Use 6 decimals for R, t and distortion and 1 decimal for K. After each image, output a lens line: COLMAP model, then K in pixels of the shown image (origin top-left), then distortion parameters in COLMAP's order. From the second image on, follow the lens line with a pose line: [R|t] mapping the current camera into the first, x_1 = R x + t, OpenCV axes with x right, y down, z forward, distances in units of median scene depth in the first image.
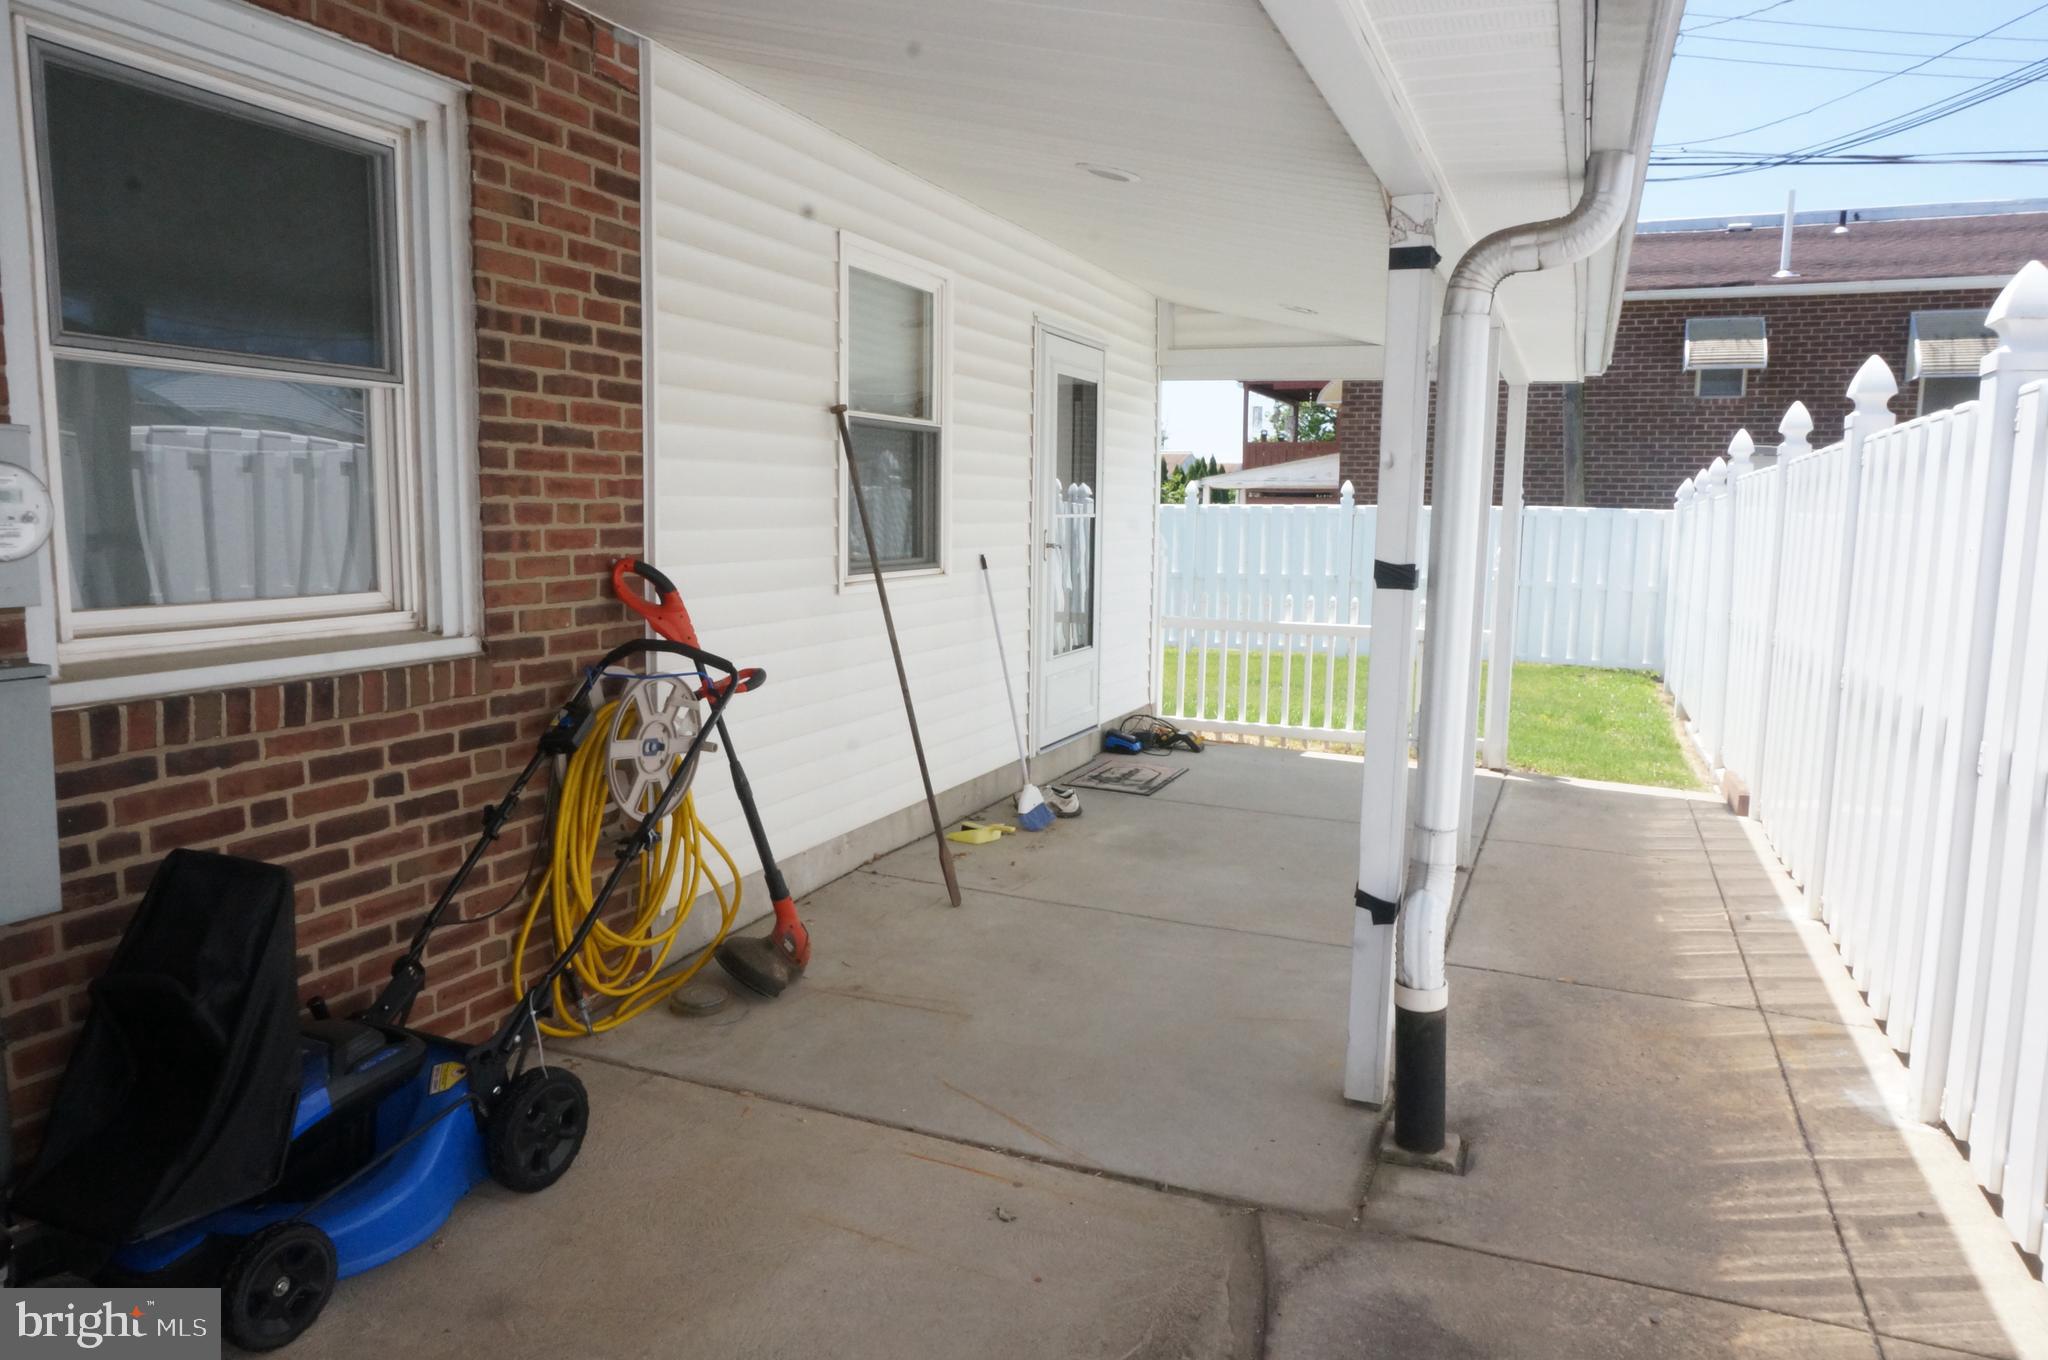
lens RADIAL K [[1366.7, 0, 1018.6], [0, 1366.7, 682.8], [0, 0, 1]] dist [-0.040805, 0.007223]
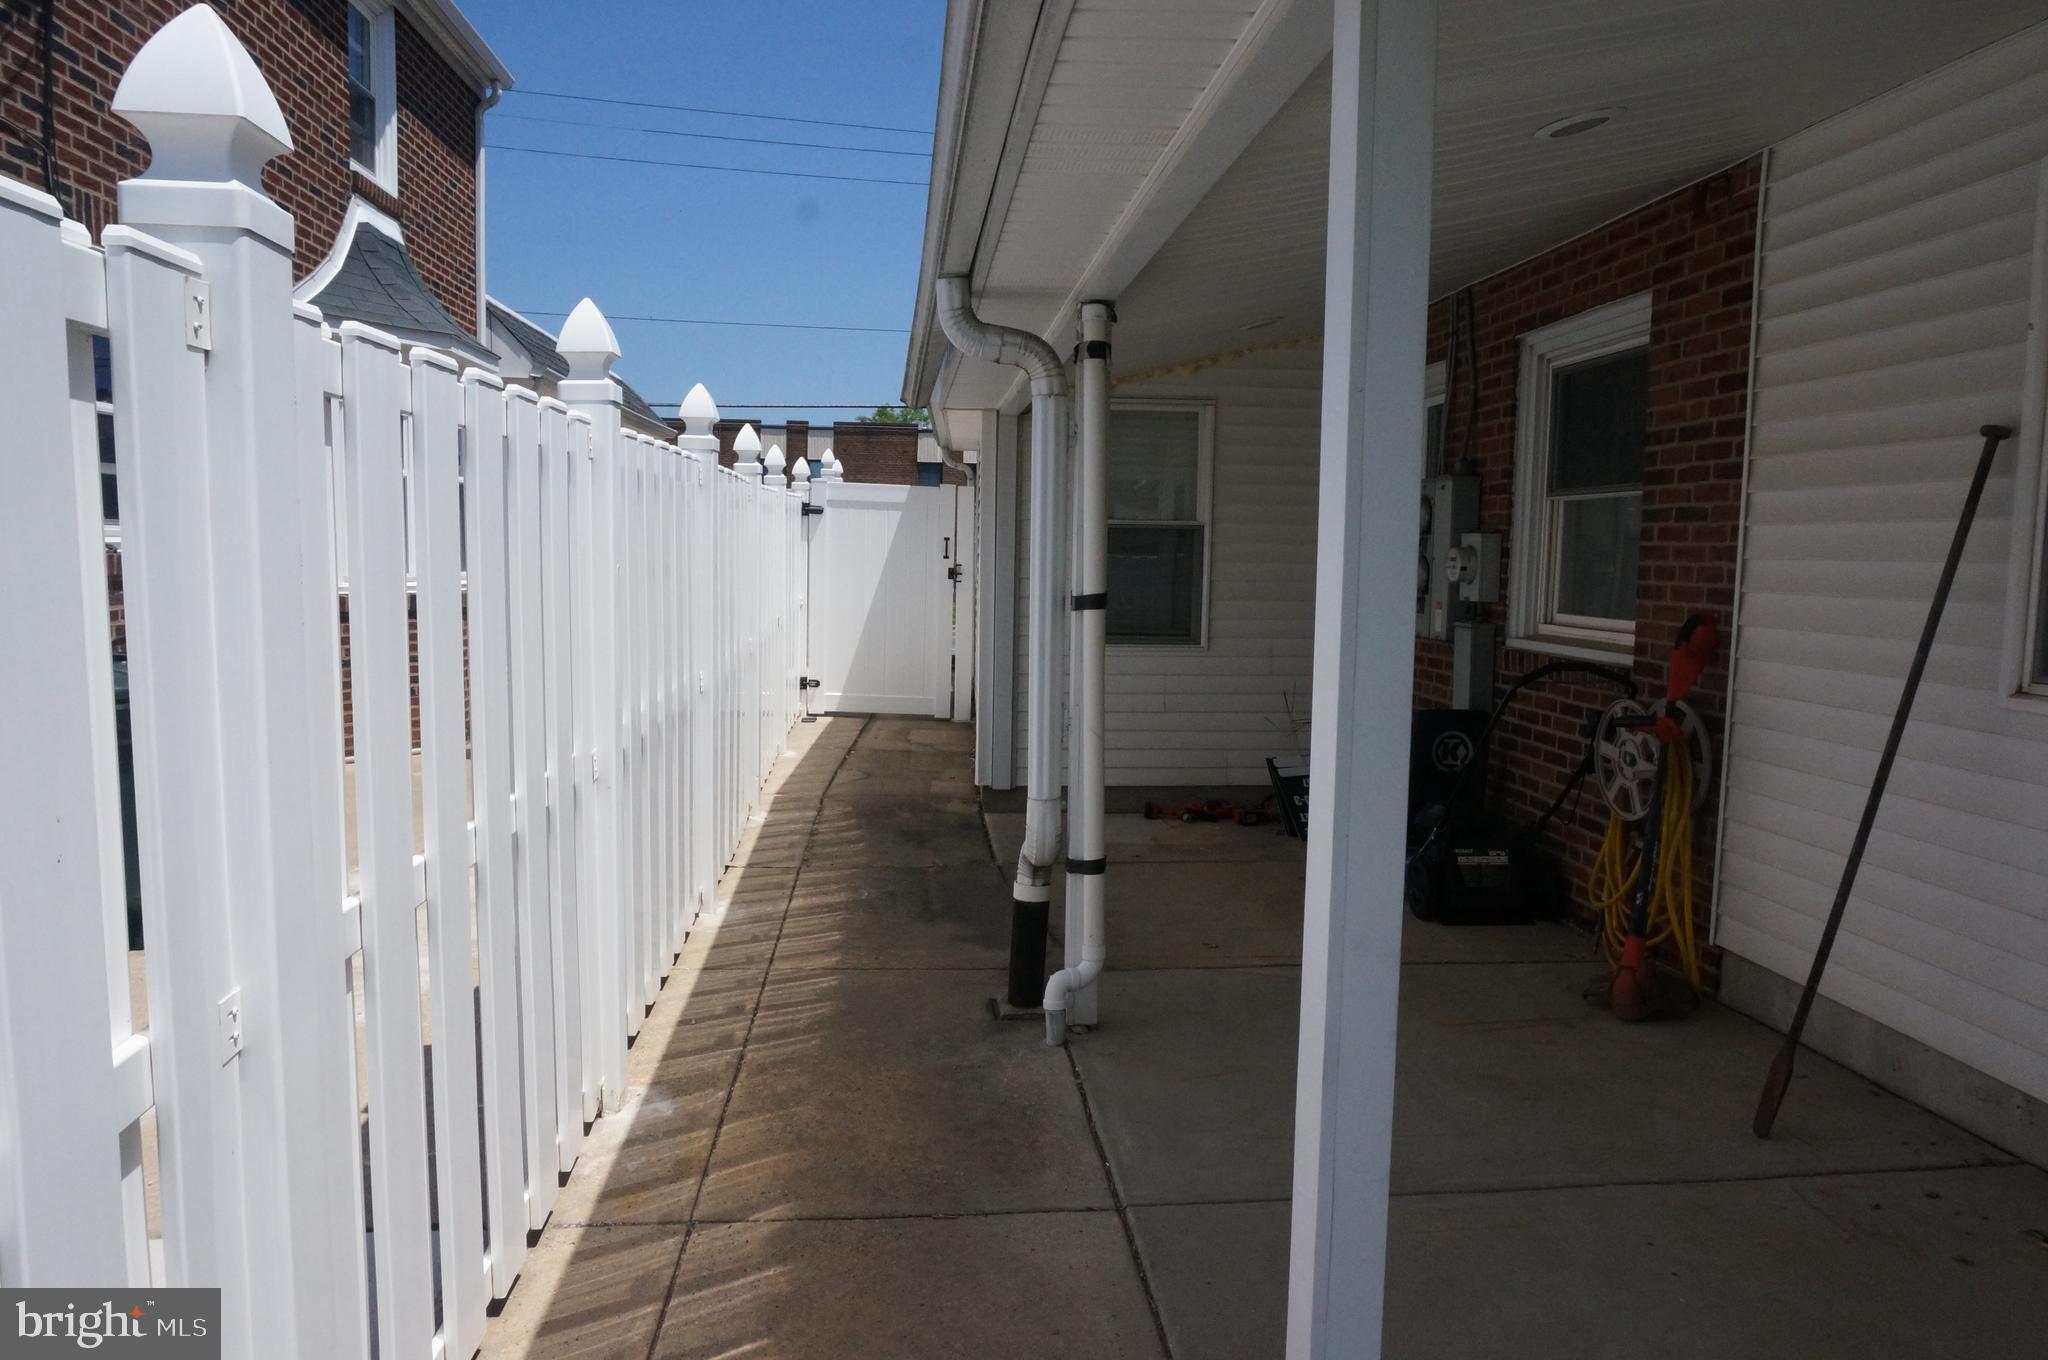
lens RADIAL K [[1366.7, 0, 1018.6], [0, 1366.7, 682.8], [0, 0, 1]] dist [-0.040805, 0.007223]
pose [[-0.887280, 0.013994, -0.461018, 0.819731], [-0.089349, 0.975391, 0.201569, -0.227402], [0.452494, 0.220039, -0.864195, 1.856785]]
